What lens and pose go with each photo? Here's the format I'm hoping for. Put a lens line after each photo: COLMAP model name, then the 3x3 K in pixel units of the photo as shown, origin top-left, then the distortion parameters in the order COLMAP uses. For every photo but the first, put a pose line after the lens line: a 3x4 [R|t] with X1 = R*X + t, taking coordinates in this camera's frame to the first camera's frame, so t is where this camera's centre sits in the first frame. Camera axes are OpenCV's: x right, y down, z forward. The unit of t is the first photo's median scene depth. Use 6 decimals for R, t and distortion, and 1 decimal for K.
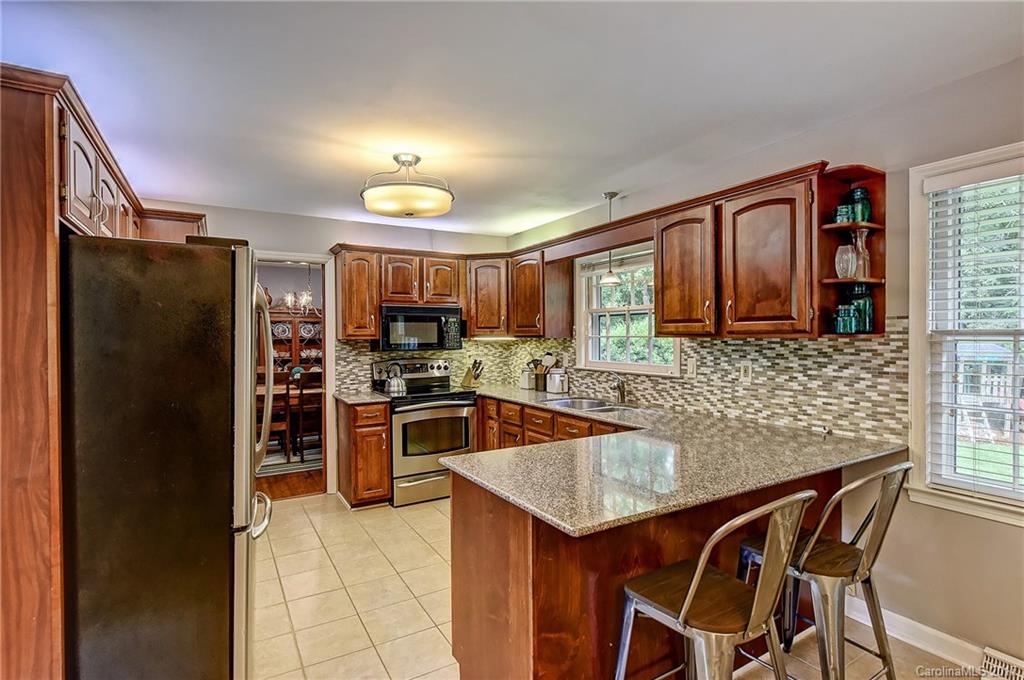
lens RADIAL K [[496.6, 0, 501.7], [0, 496.6, 336.5], [0, 0, 1]] dist [0.004045, -0.001875]
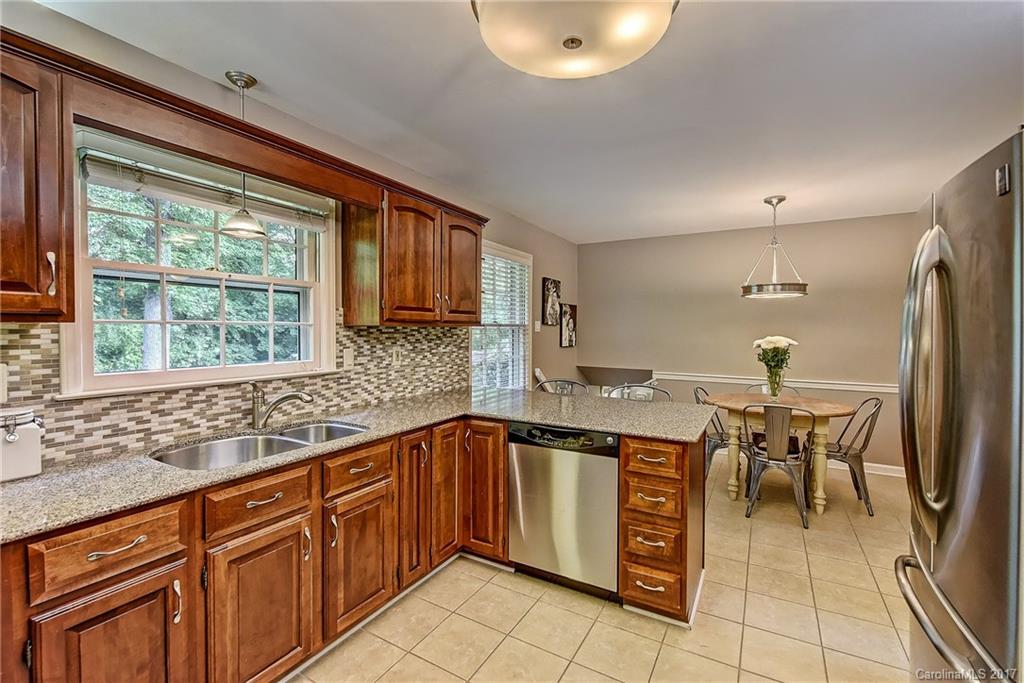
lens RADIAL K [[455.3, 0, 508.0], [0, 455.3, 340.1], [0, 0, 1]] dist [0.000817, 0.000028]
pose [[-0.513796, -0.016002, 0.857763, -0.521954], [0.001183, 0.999812, 0.019360, 0.014076], [-0.857911, 0.010962, -0.513681, 1.298841]]
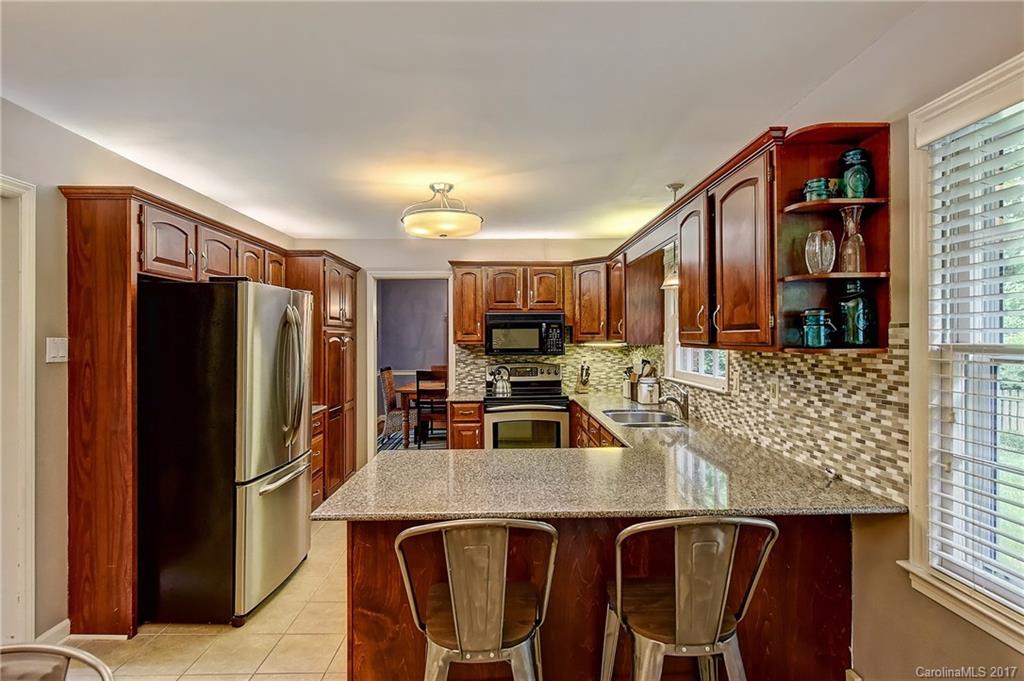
lens RADIAL K [[496.6, 0, 502.7], [0, 496.6, 336.7], [0, 0, 1]] dist [0.004045, -0.001875]
pose [[0.876049, 0.000873, -0.482221, 0.488034], [-0.002028, 0.999996, -0.001873, -0.014988], [0.482218, 0.002618, 0.876047, 0.080160]]
